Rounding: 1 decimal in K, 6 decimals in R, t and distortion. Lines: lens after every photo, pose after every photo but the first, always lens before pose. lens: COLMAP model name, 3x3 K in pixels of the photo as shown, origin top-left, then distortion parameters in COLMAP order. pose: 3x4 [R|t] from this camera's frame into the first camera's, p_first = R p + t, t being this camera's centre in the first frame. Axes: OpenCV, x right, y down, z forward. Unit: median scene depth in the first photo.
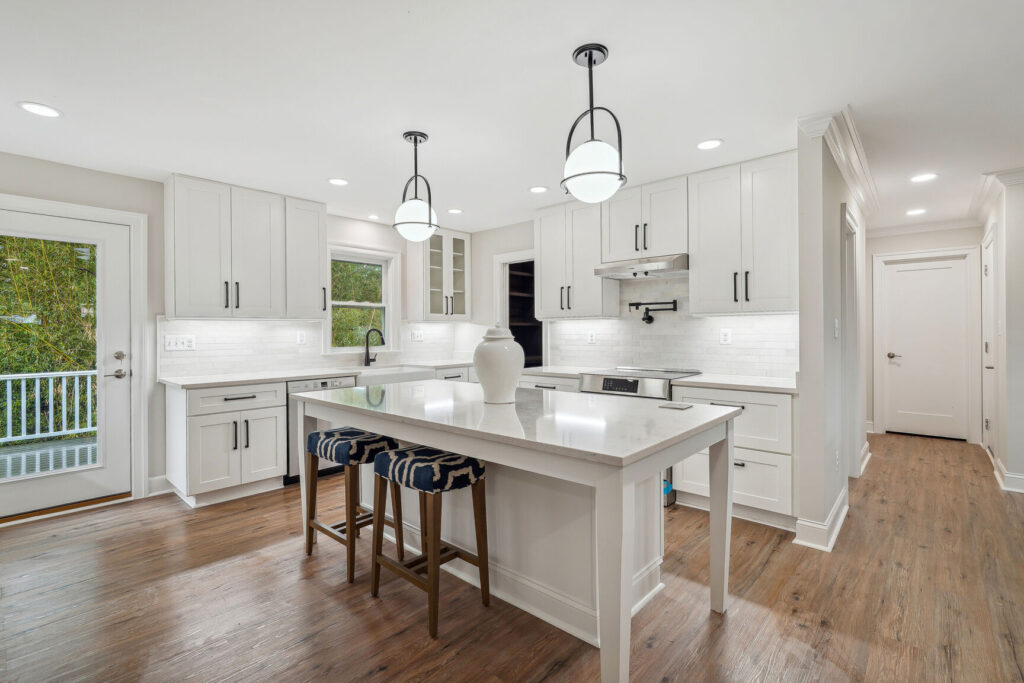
lens RADIAL K [[463.6, 0, 517.7], [0, 463.6, 333.2], [0, 0, 1]] dist [-0.008005, 0.001361]
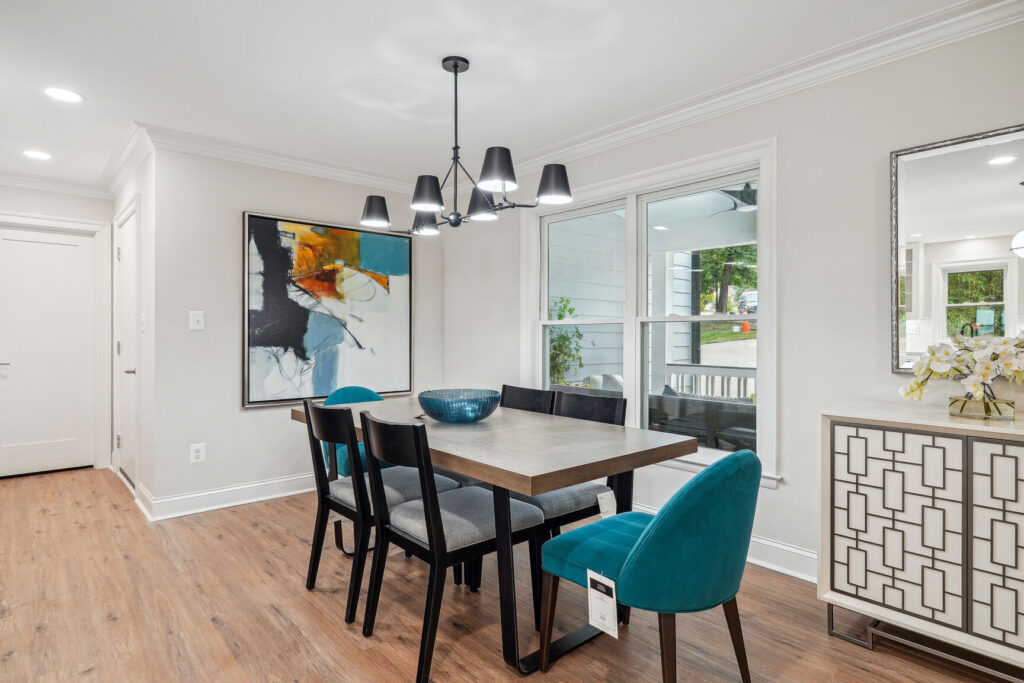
lens RADIAL K [[552.5, 0, 507.7], [0, 552.5, 335.5], [0, 0, 1]] dist [-0.007602, 0.001303]
pose [[0.109121, 0.005936, 0.994011, 0.140575], [-0.002122, 0.999981, -0.005738, 0.015062], [-0.994026, -0.001483, 0.109132, 0.239558]]
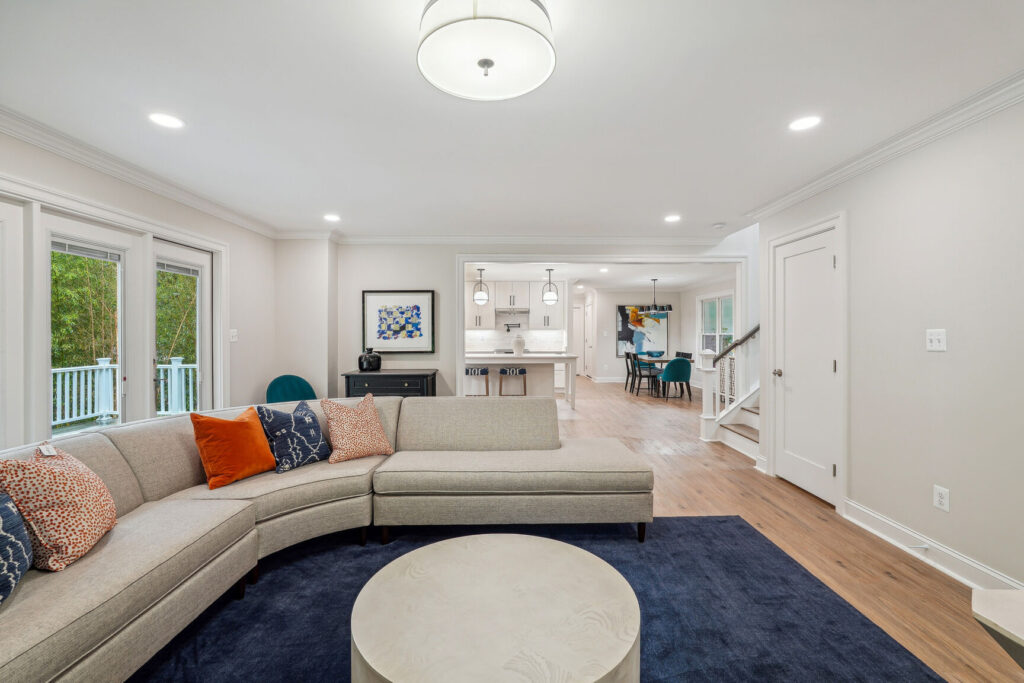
lens RADIAL K [[463.6, 0, 512.9], [0, 463.6, 335.0], [0, 0, 1]] dist [-0.008005, 0.001361]
pose [[0.735034, 0.003793, 0.678019, -1.499486], [-0.003887, 0.999991, -0.001381, 0.000091], [-0.678019, -0.001620, 0.735043, -0.957510]]
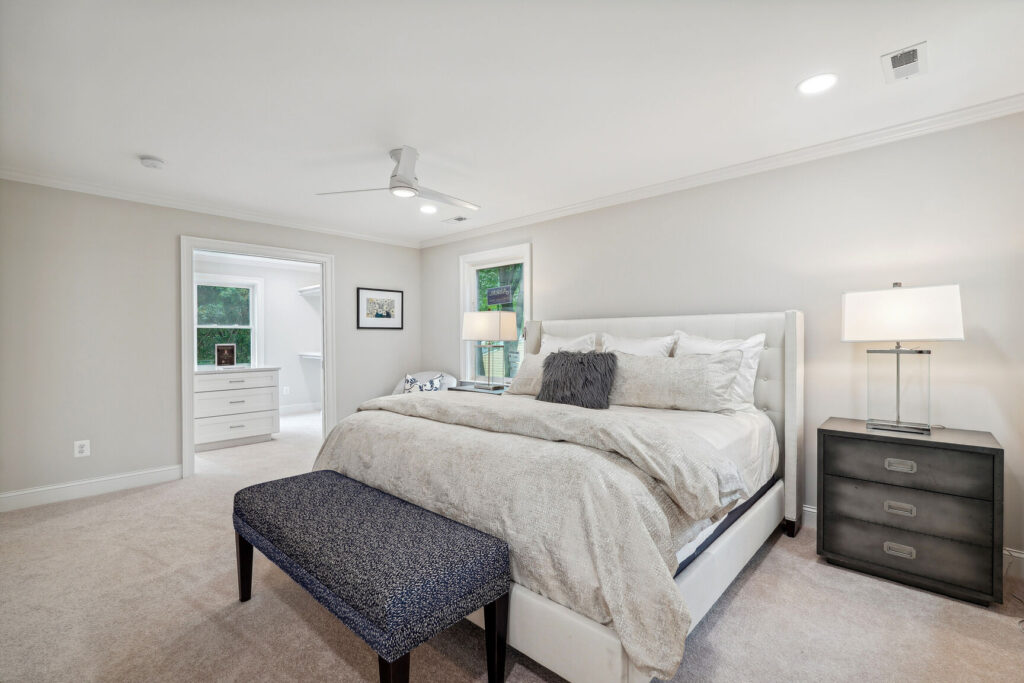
lens RADIAL K [[463.6, 0, 515.2], [0, 463.6, 341.9], [0, 0, 1]] dist [-0.008005, 0.001361]
pose [[0.005302, -0.007715, 0.999956, -2.879781], [0.002375, 0.999968, 0.007702, 0.084964], [-0.999983, 0.002334, 0.005320, -0.285773]]
